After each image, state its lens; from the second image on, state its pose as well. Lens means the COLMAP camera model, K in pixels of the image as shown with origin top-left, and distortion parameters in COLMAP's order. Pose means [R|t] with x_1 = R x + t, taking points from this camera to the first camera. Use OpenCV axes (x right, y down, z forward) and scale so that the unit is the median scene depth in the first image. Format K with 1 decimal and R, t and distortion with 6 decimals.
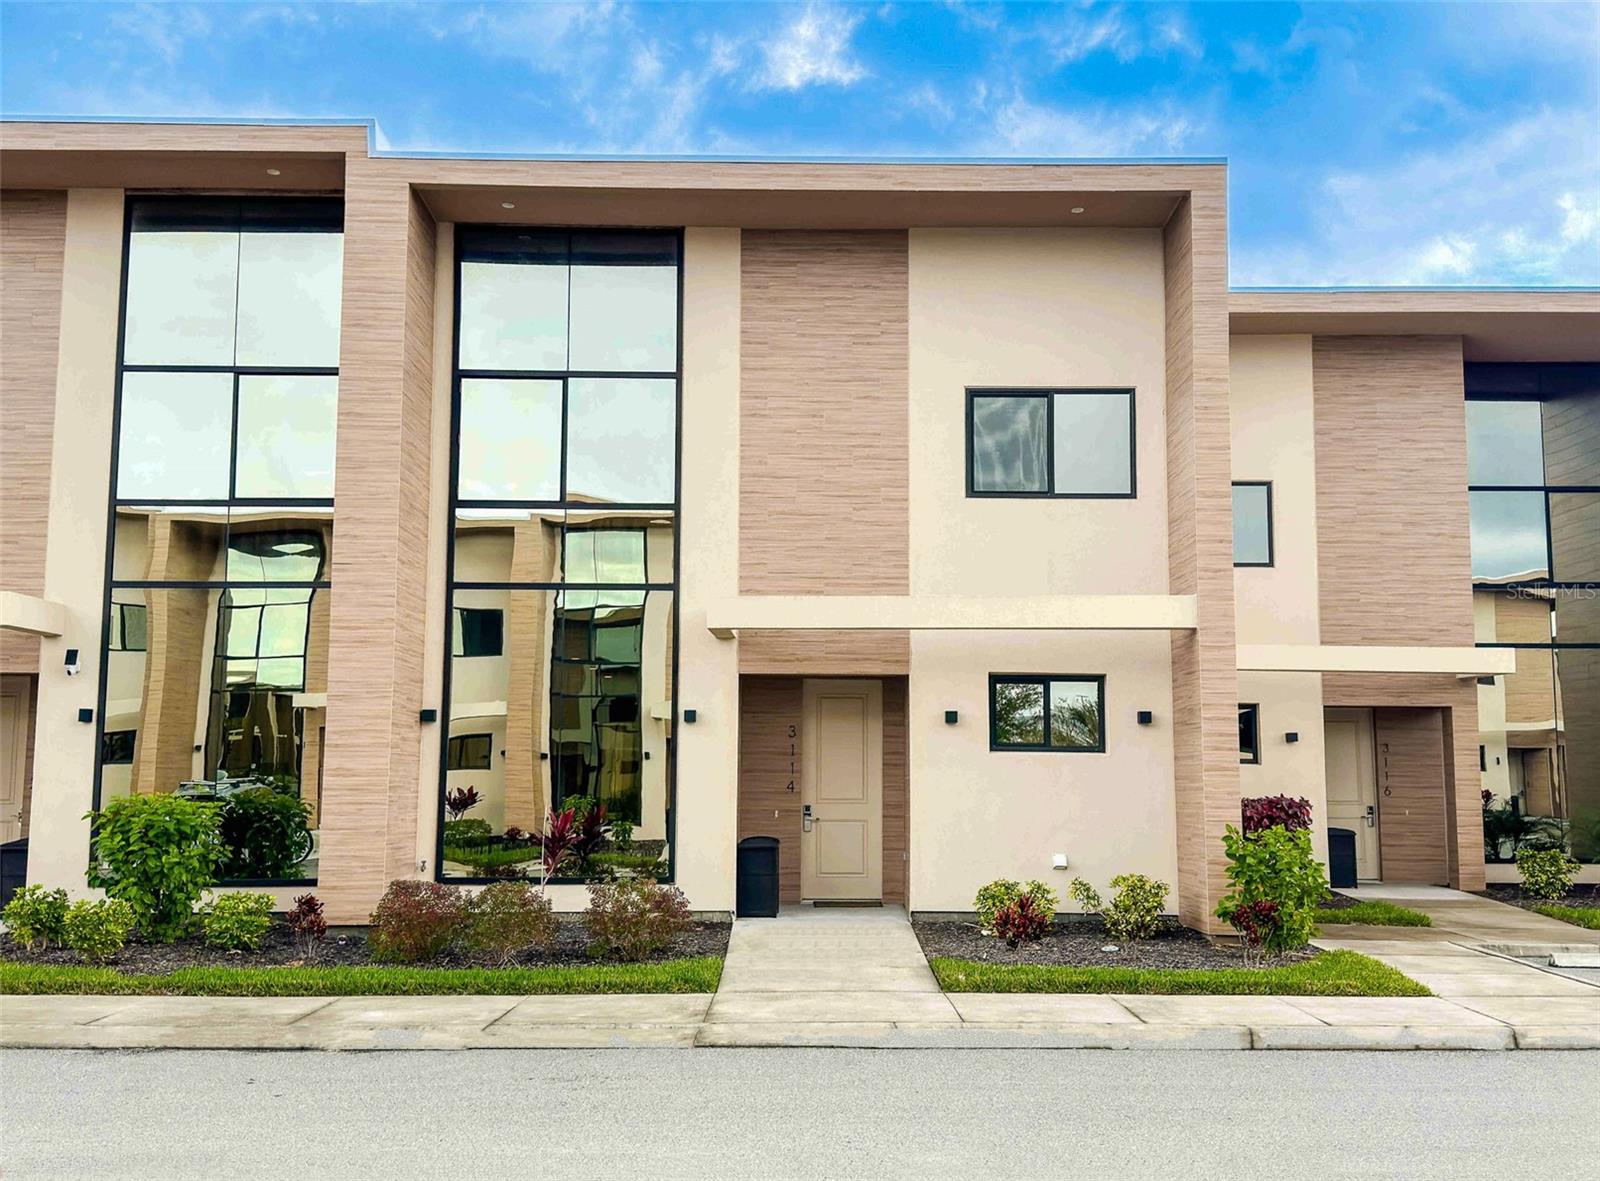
lens RADIAL K [[1688.7, 0, 803.4], [0, 1688.7, 588.1], [0, 0, 1]] dist [0.069899, 0.000000]
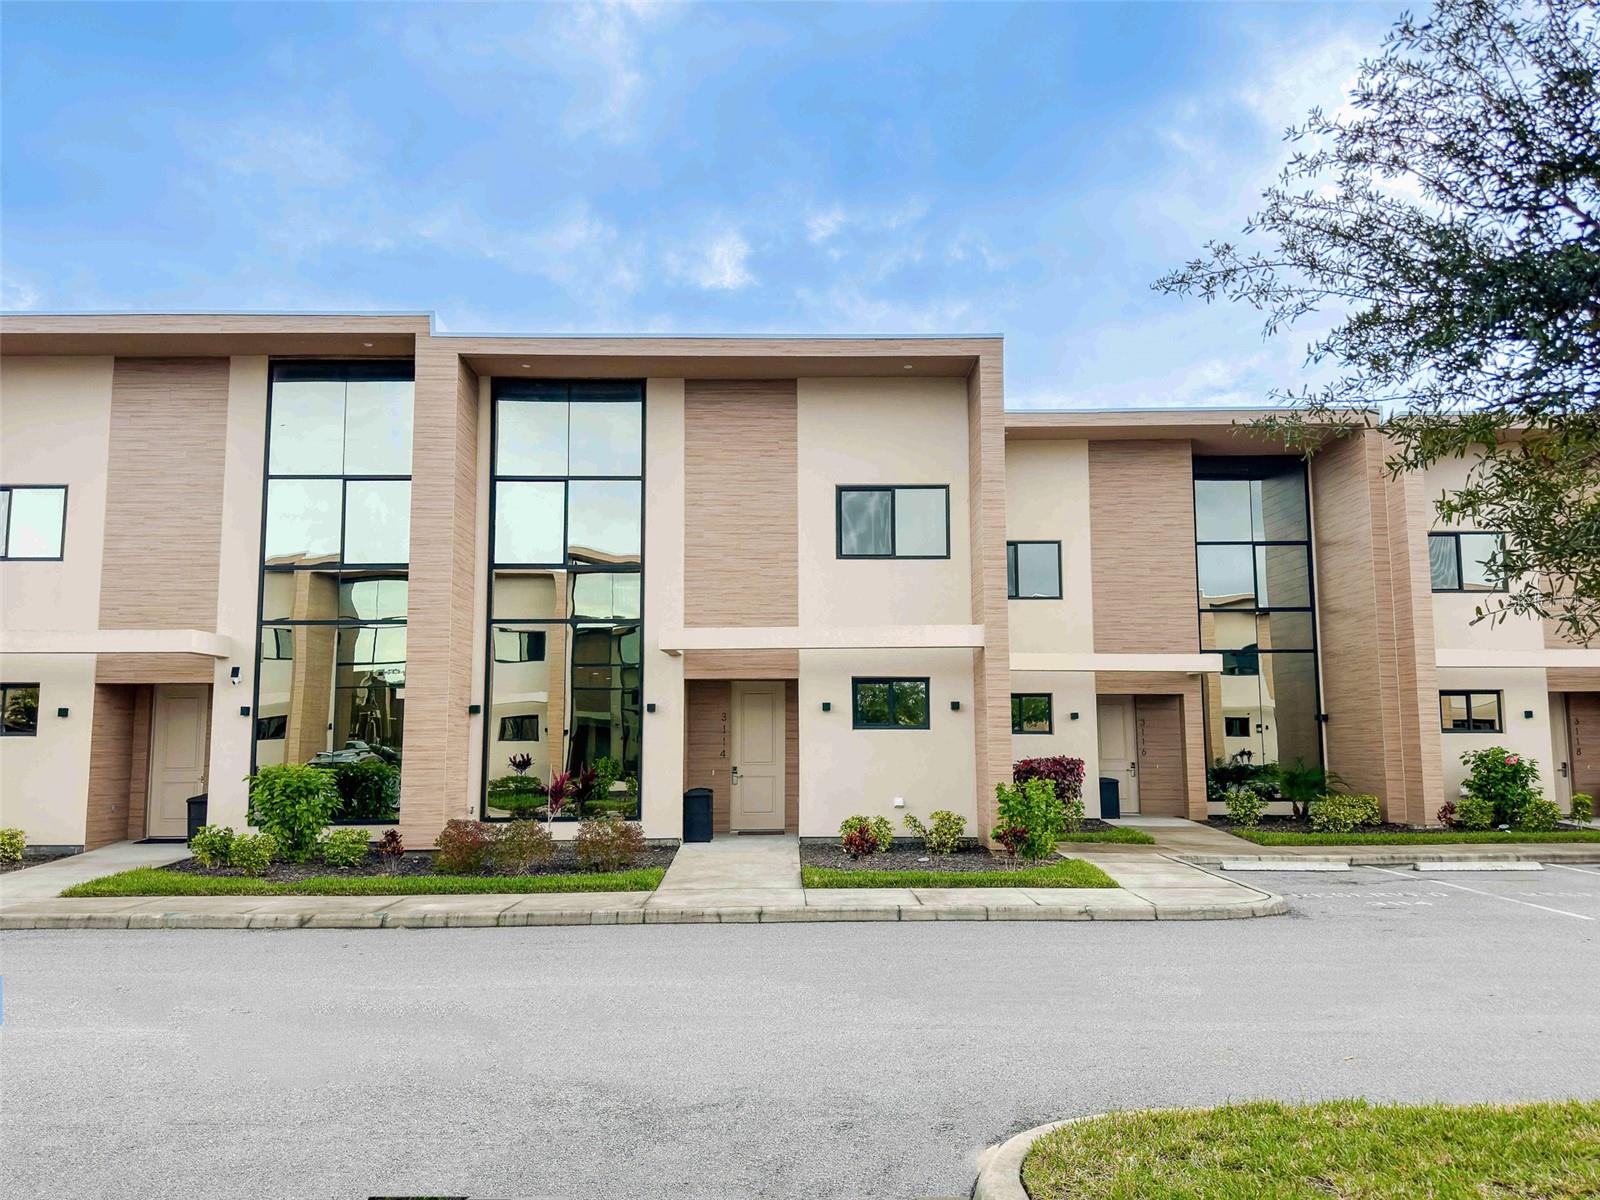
lens RADIAL K [[1283.0, 0, 797.9], [0, 1283.0, 601.5], [0, 0, 1]] dist [0.080660, -0.017980]
pose [[0.999962, -0.008427, -0.002132, 0.064397], [0.008437, 0.999954, 0.004635, -0.021706], [0.002092, -0.004653, 0.999987, -0.130948]]
